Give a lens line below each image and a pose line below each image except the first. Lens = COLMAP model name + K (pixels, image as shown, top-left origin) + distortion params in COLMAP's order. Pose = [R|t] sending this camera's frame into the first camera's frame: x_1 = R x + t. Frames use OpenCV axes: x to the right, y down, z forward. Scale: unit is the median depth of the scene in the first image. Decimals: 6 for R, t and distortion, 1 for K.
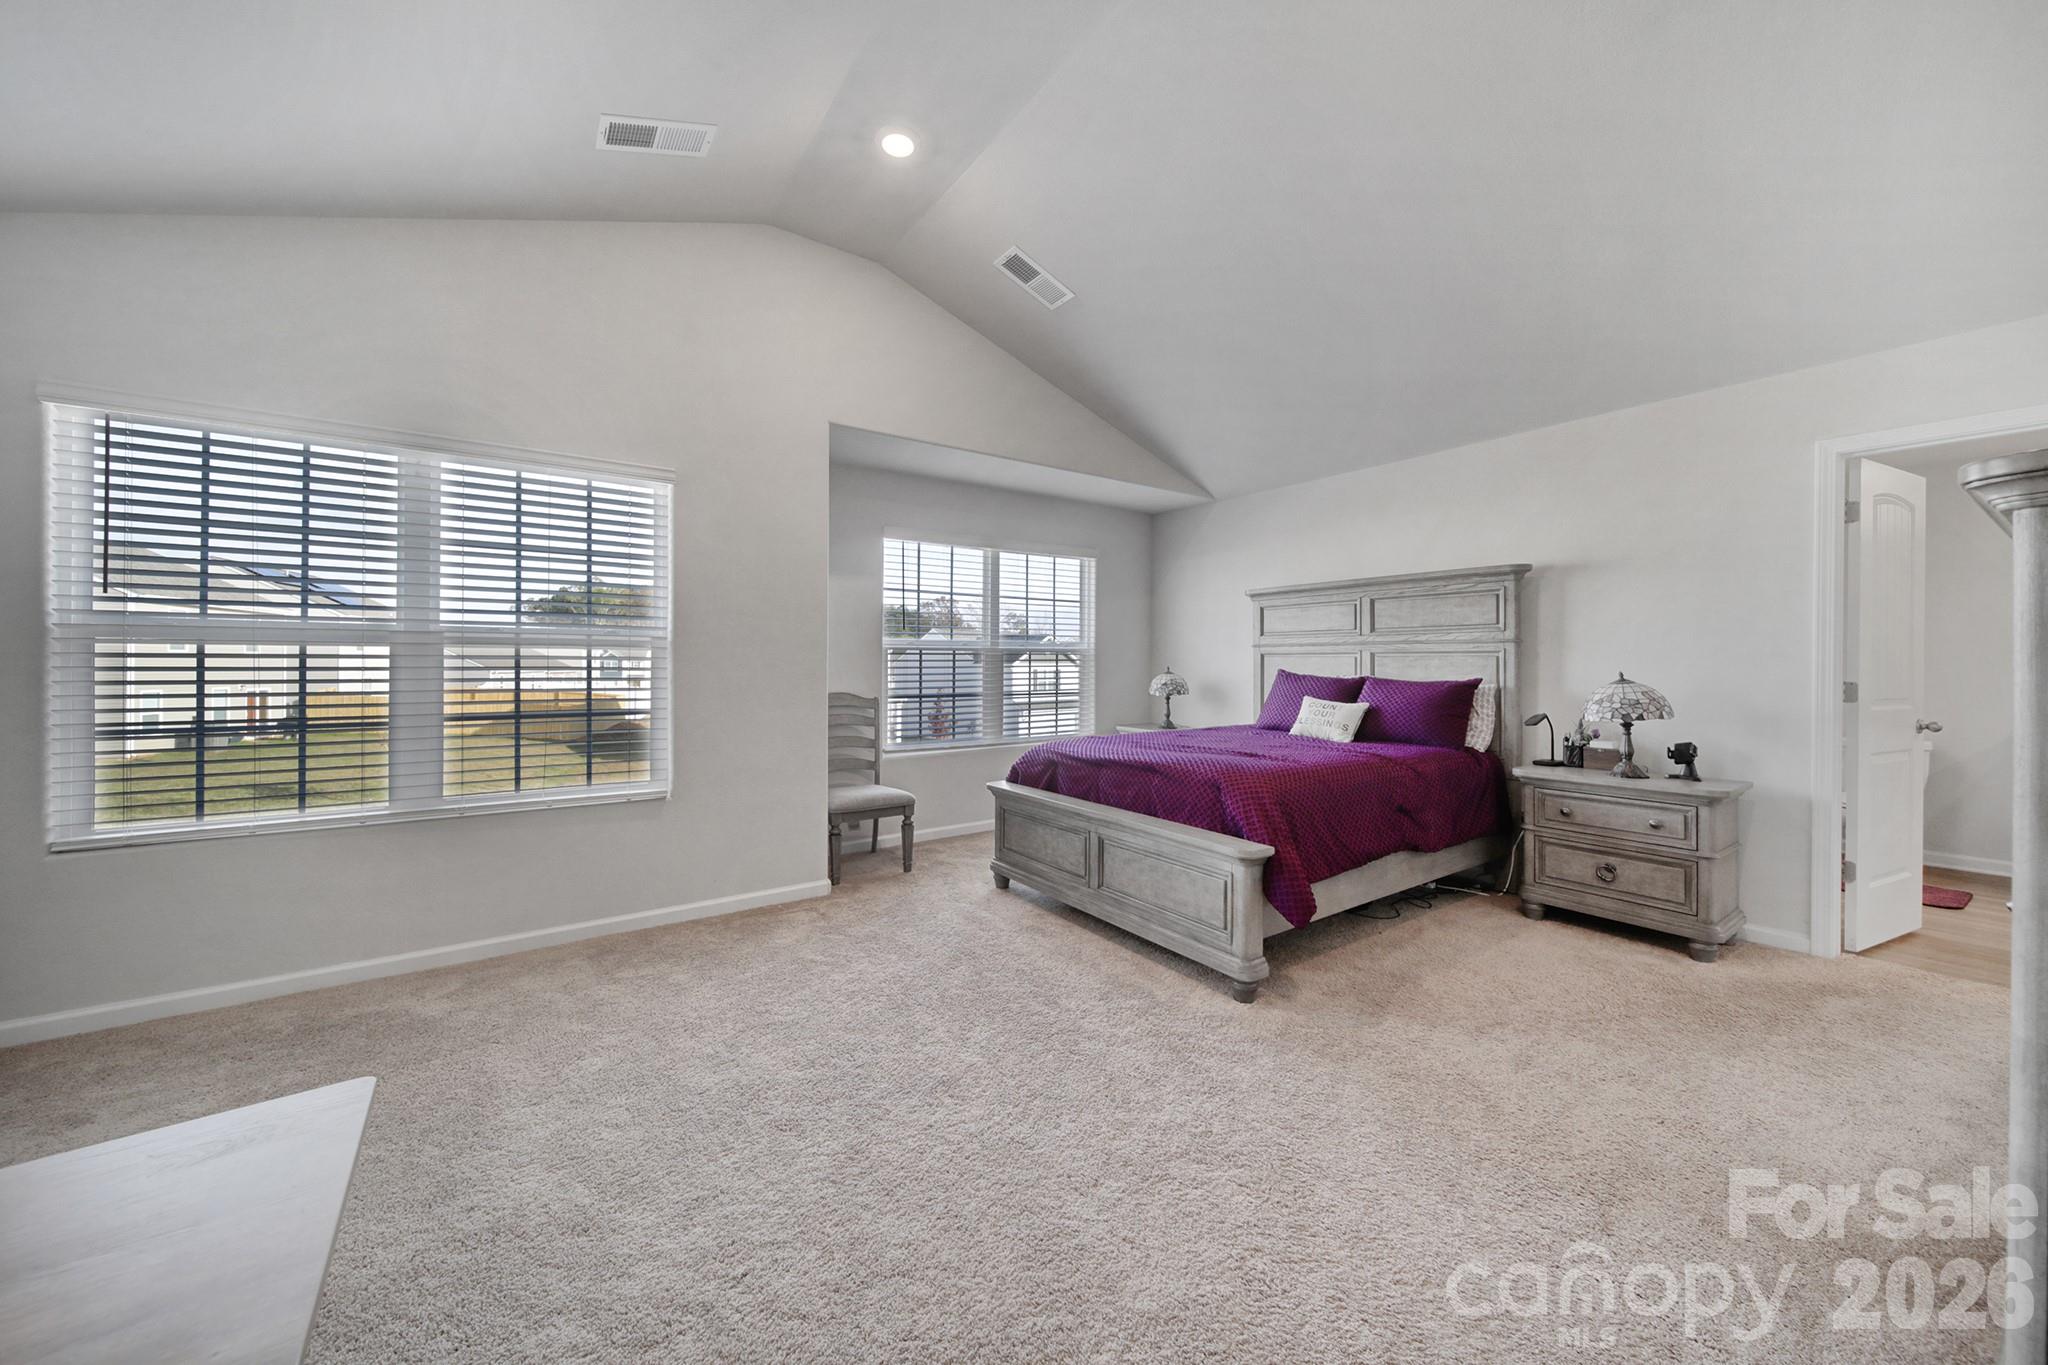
lens RADIAL K [[734.2, 0, 1027.1], [0, 734.2, 668.3], [0, 0, 1]] dist [-0.001098, 0.000633]
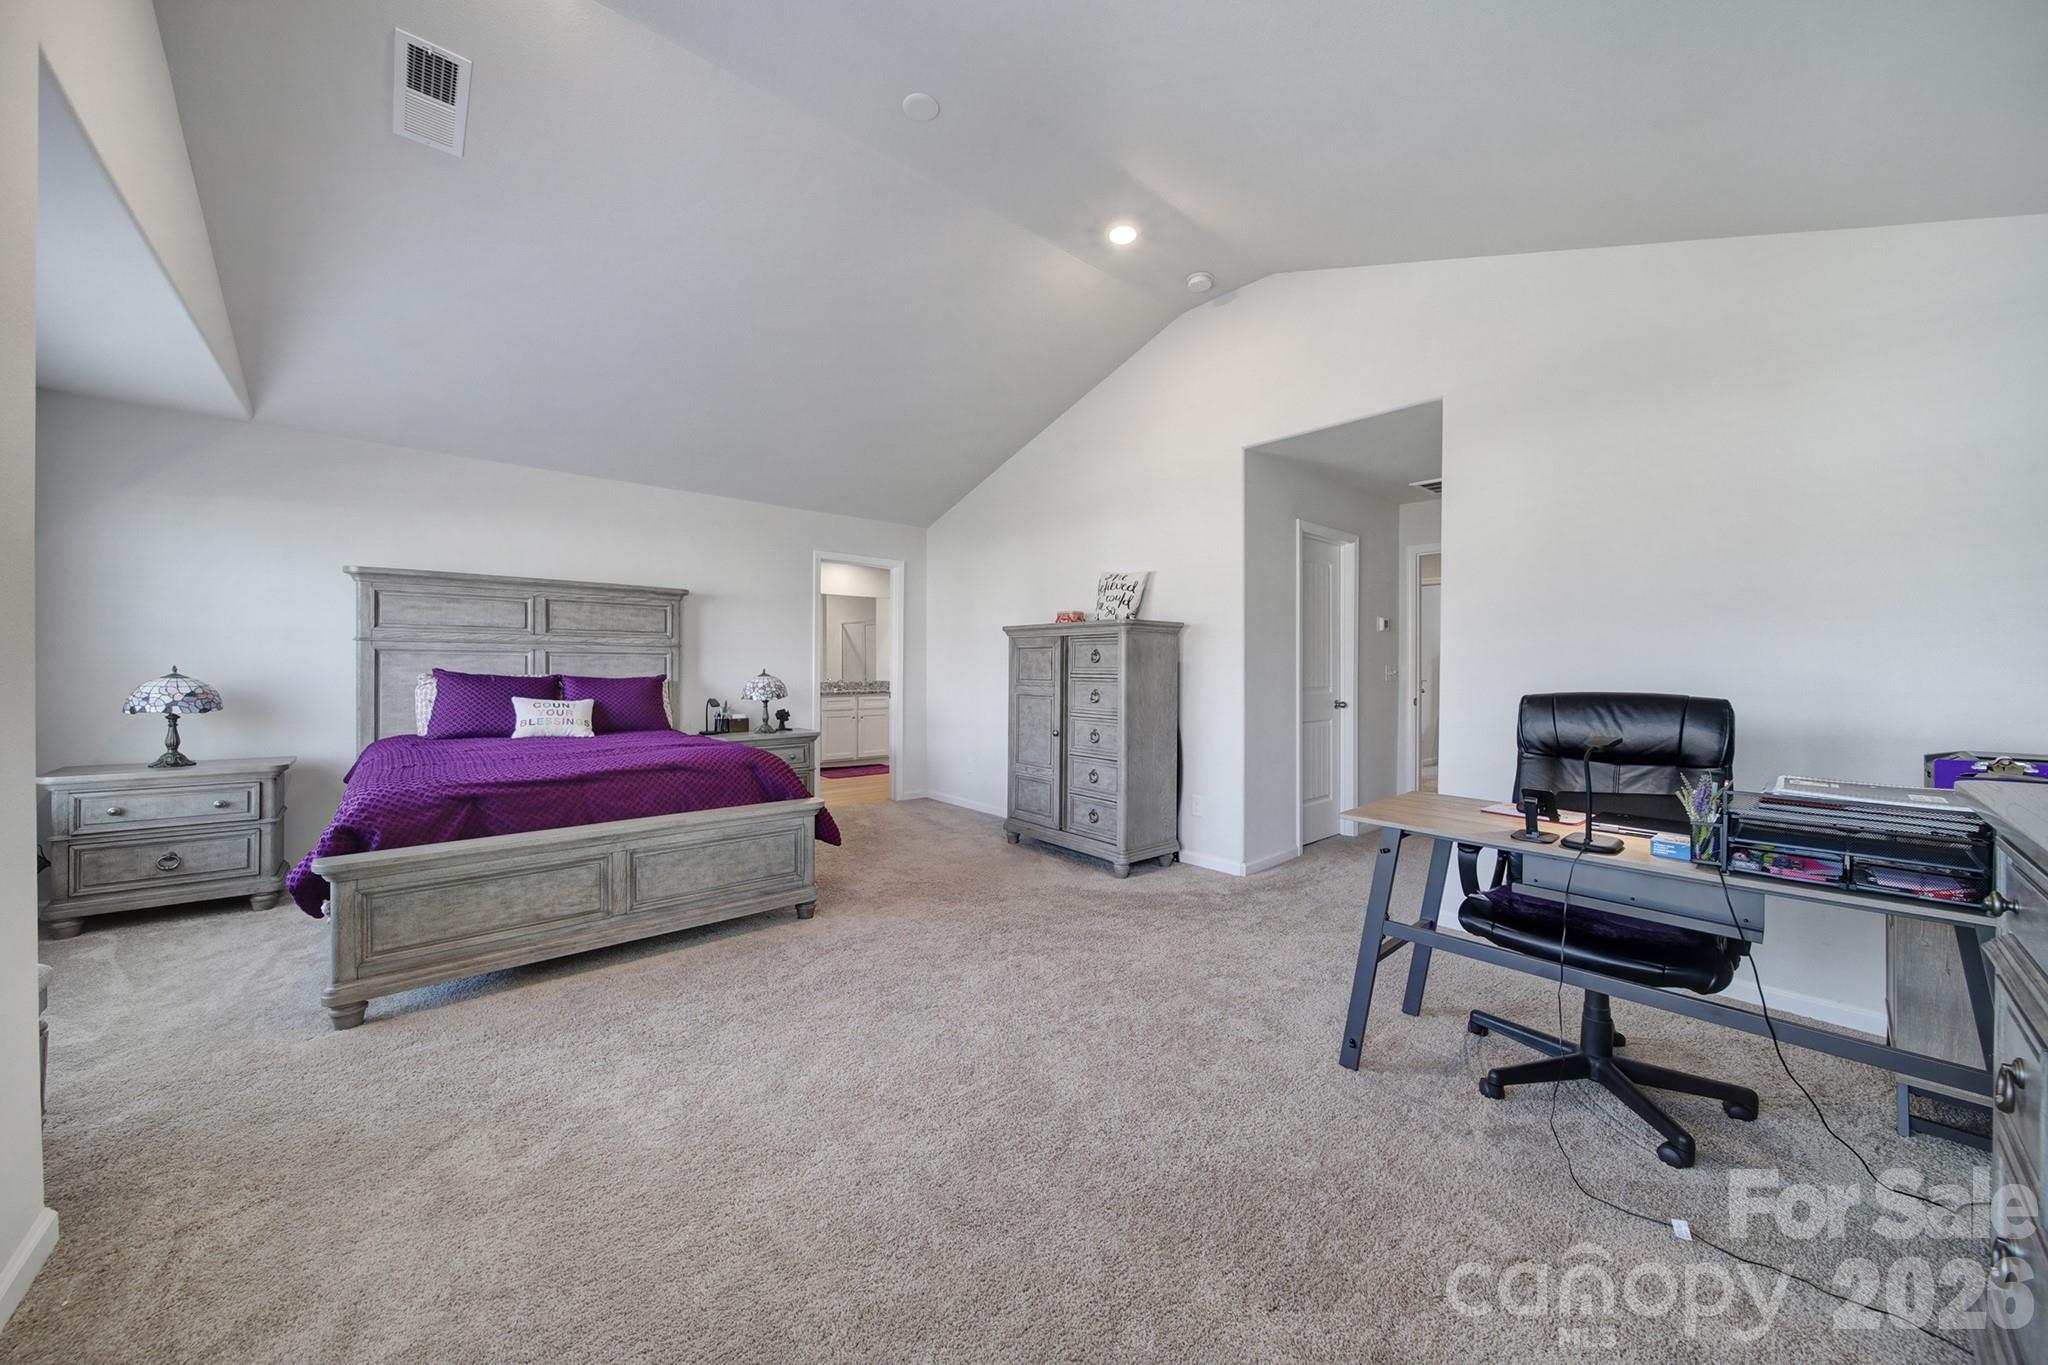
lens RADIAL K [[734.2, 0, 1033.2], [0, 734.2, 667.8], [0, 0, 1]] dist [-0.001098, 0.000633]
pose [[-0.105816, -0.011126, 0.994323, -0.647805], [-0.001896, 0.999938, 0.010987, -0.011751], [-0.994384, -0.000723, -0.105831, 0.441322]]
